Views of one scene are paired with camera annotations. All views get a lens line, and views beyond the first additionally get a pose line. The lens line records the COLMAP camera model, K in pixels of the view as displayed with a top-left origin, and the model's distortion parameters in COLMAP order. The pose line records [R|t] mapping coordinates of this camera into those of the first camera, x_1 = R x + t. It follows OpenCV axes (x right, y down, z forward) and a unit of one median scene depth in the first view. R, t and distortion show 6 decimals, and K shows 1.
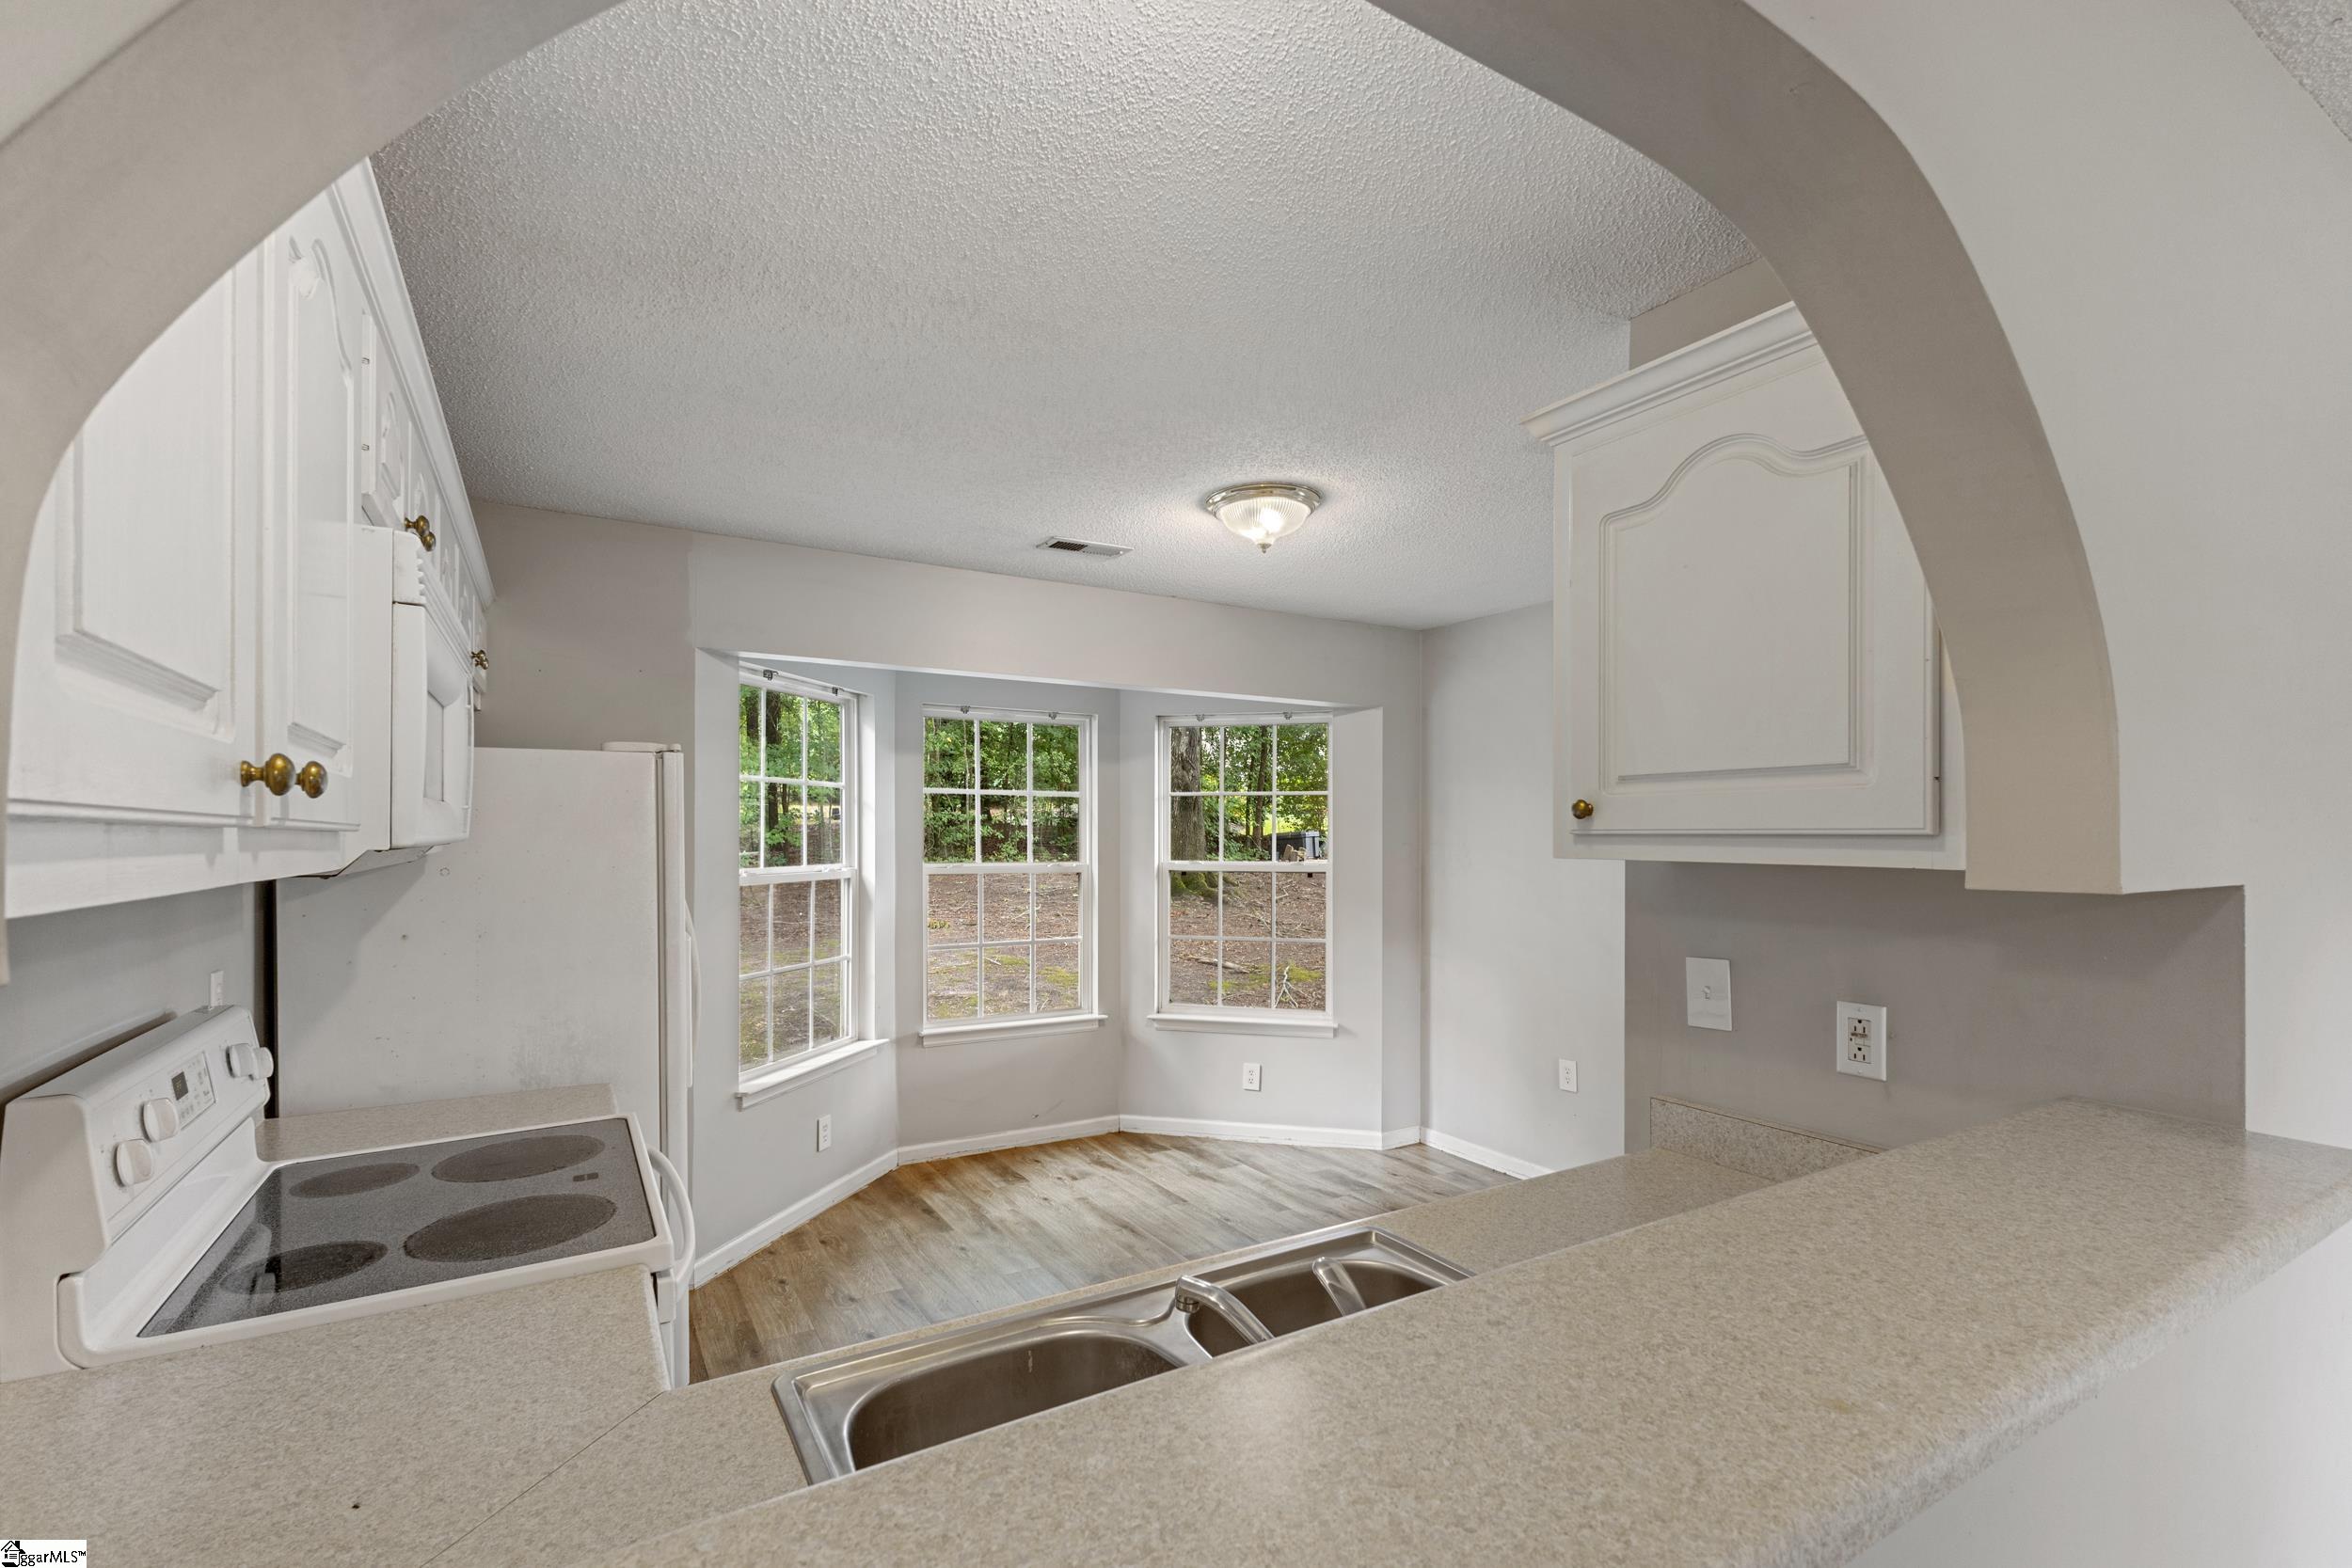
lens RADIAL K [[1040.8, 0, 1168.9], [0, 1040.8, 839.9], [0, 0, 1]] dist [-0.000454, -0.000036]
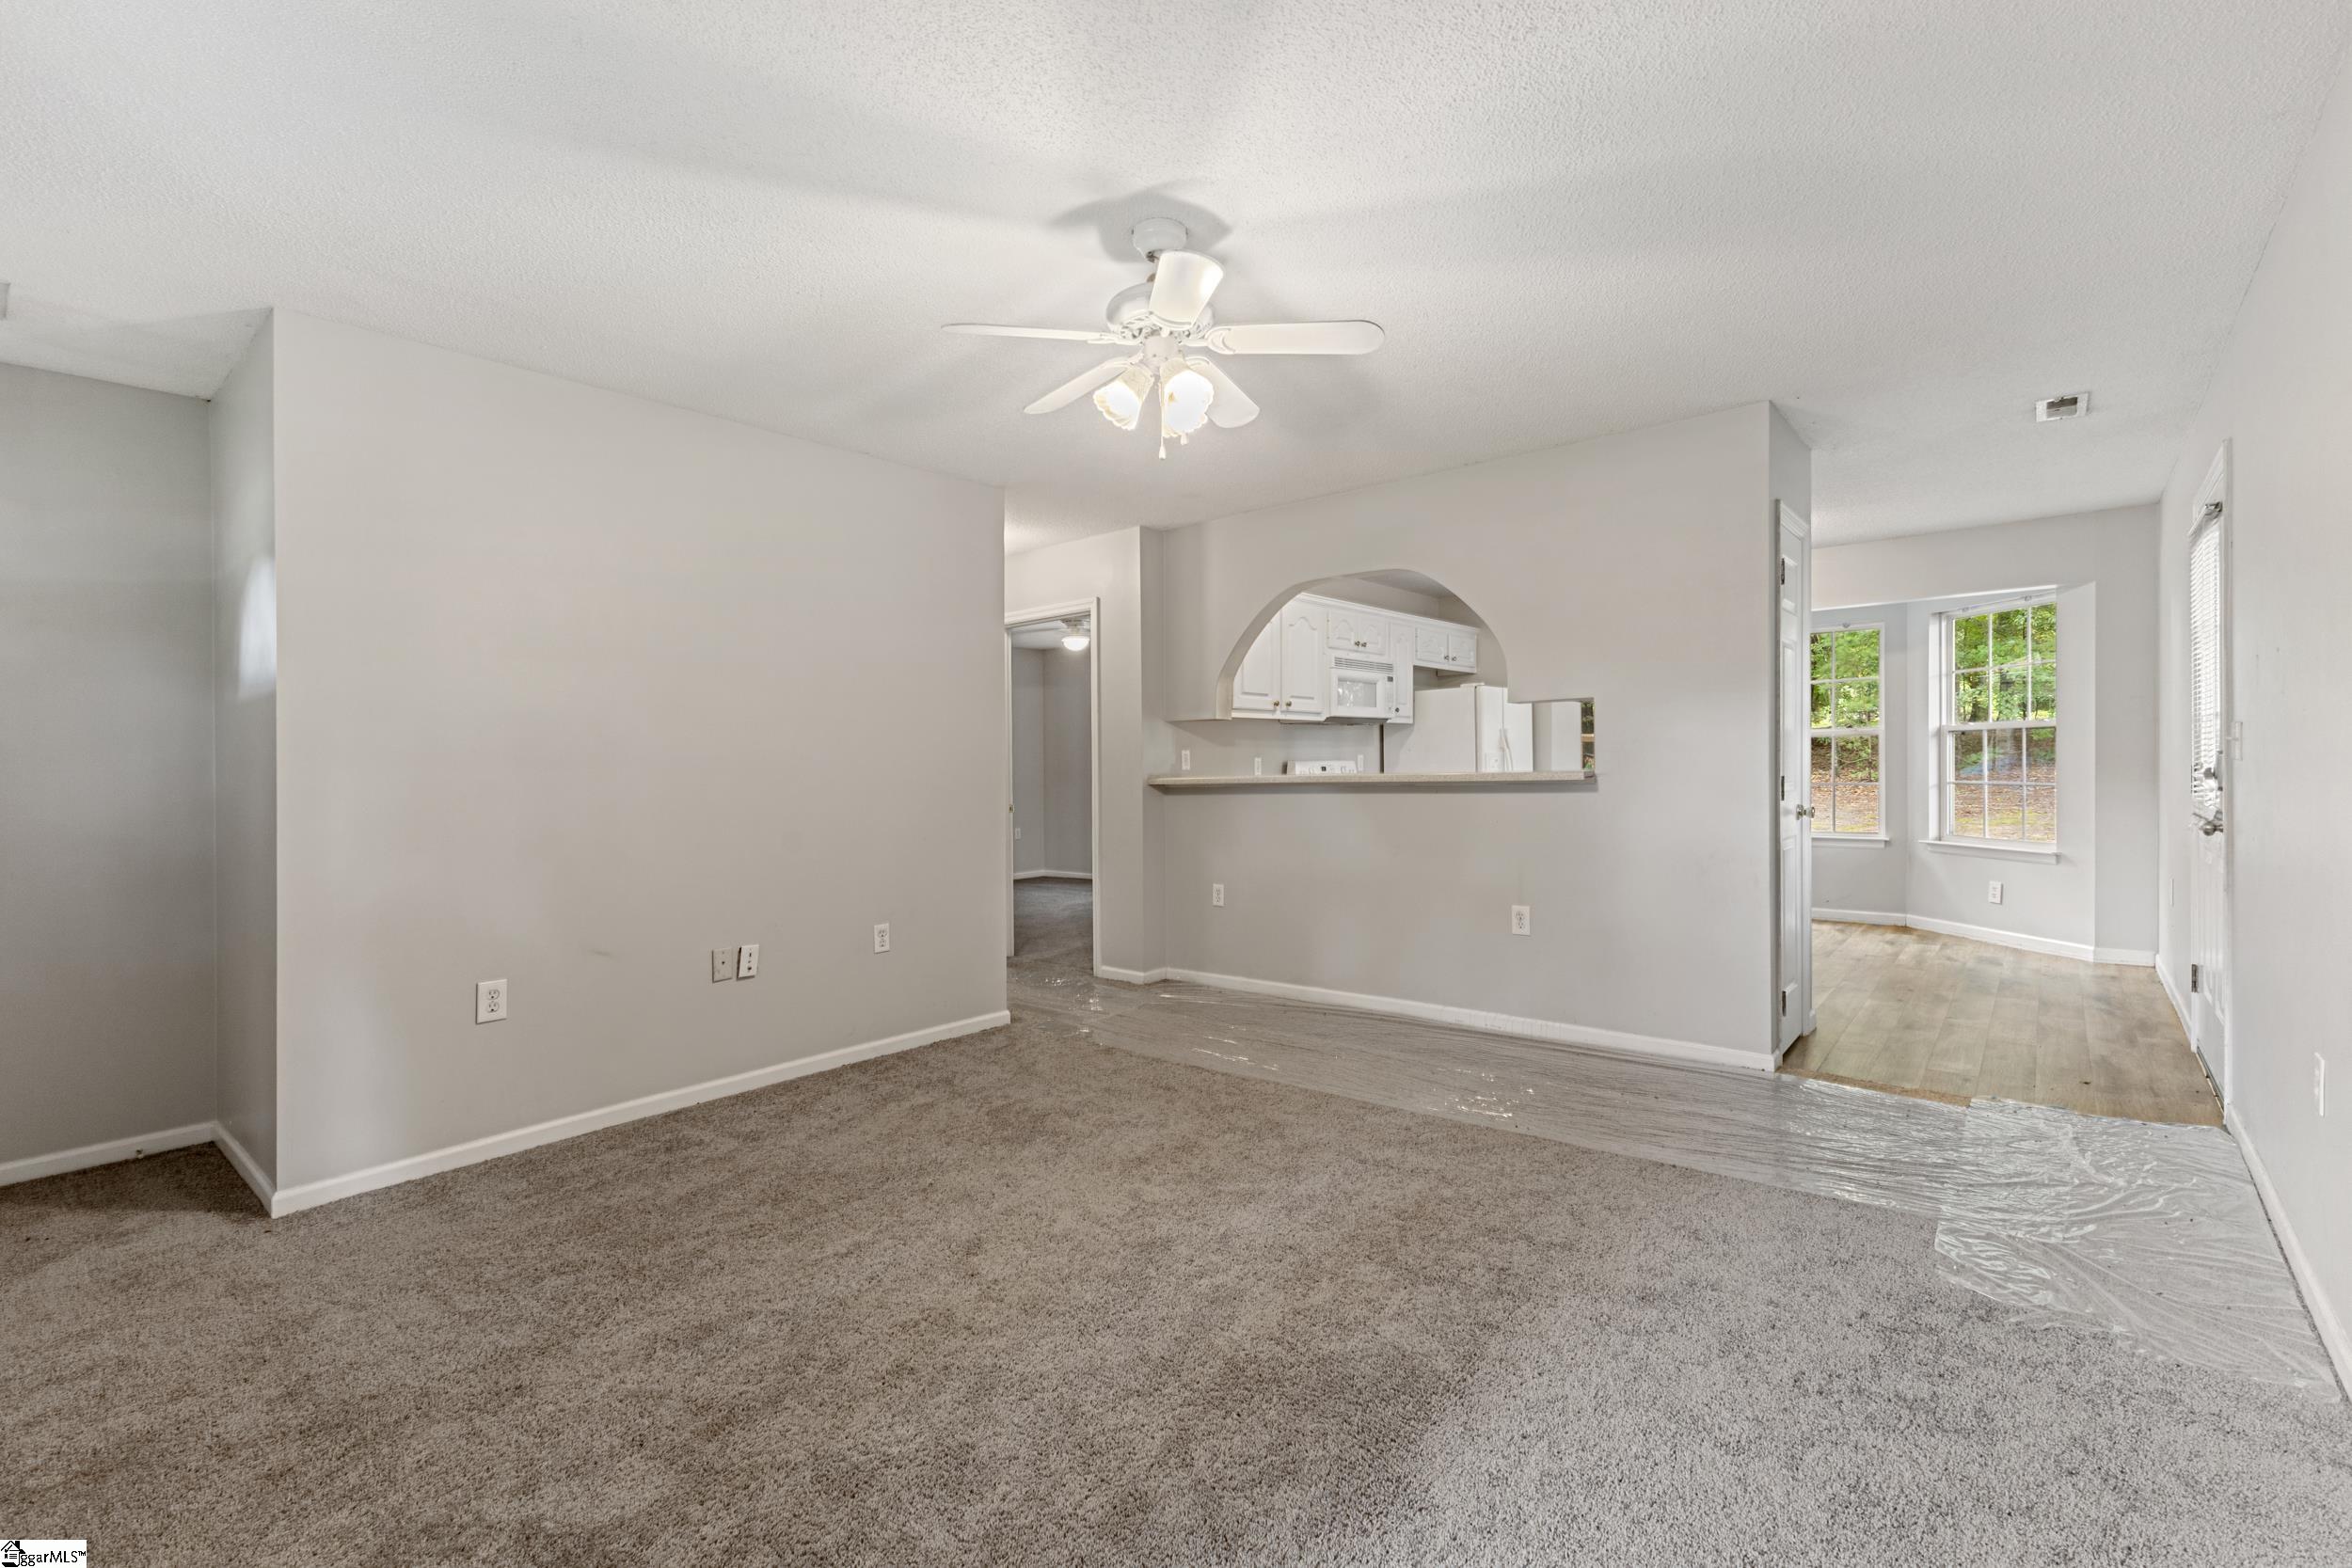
lens RADIAL K [[1026.1, 0, 1176.0], [0, 1026.1, 784.0], [0, 0, 1]] dist [0.009575, 0.000035]
pose [[0.324488, 0.012685, -0.945805, 1.050833], [0.015285, 0.999709, 0.018652, 0.065269], [0.945766, -0.020509, 0.324200, -0.381562]]
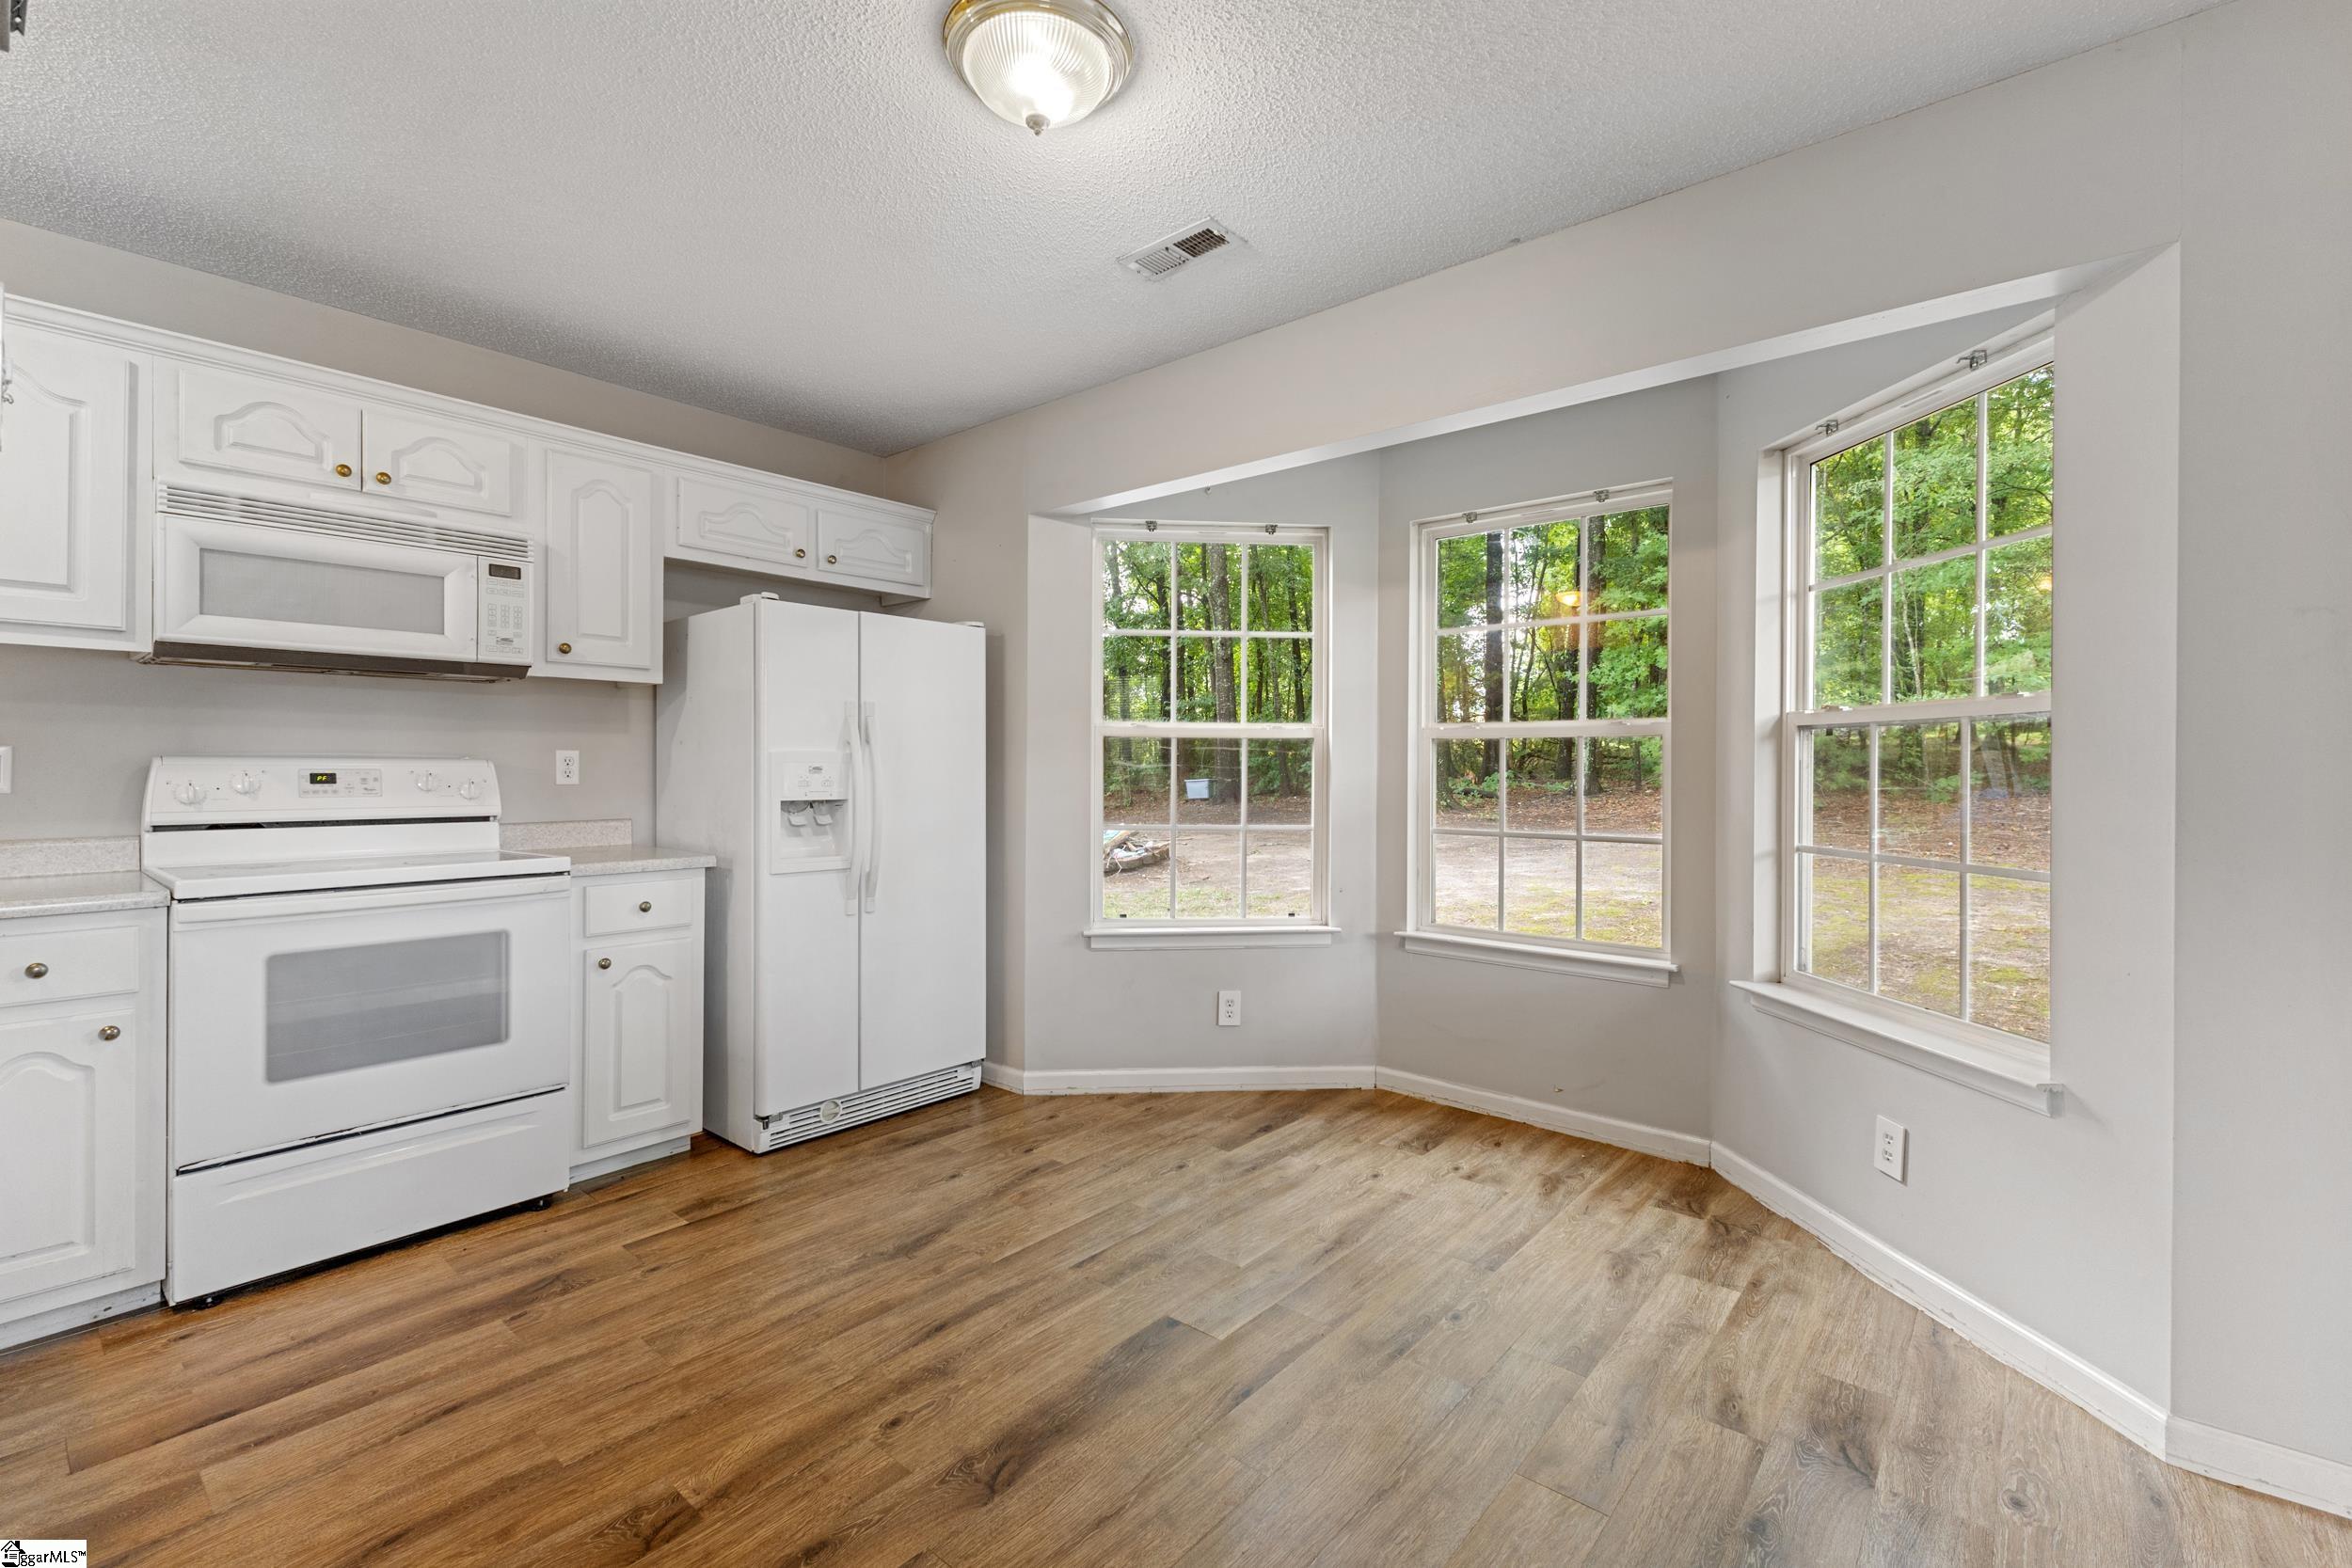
lens RADIAL K [[1023.7, 0, 1178.6], [0, 1023.7, 765.9], [0, 0, 1]] dist [0.002473, 0.000036]
pose [[0.325801, -0.000380, -0.945438, 0.468028], [-0.009119, 0.999952, -0.003544, 0.063864], [0.945394, 0.009776, 0.325782, 0.600078]]
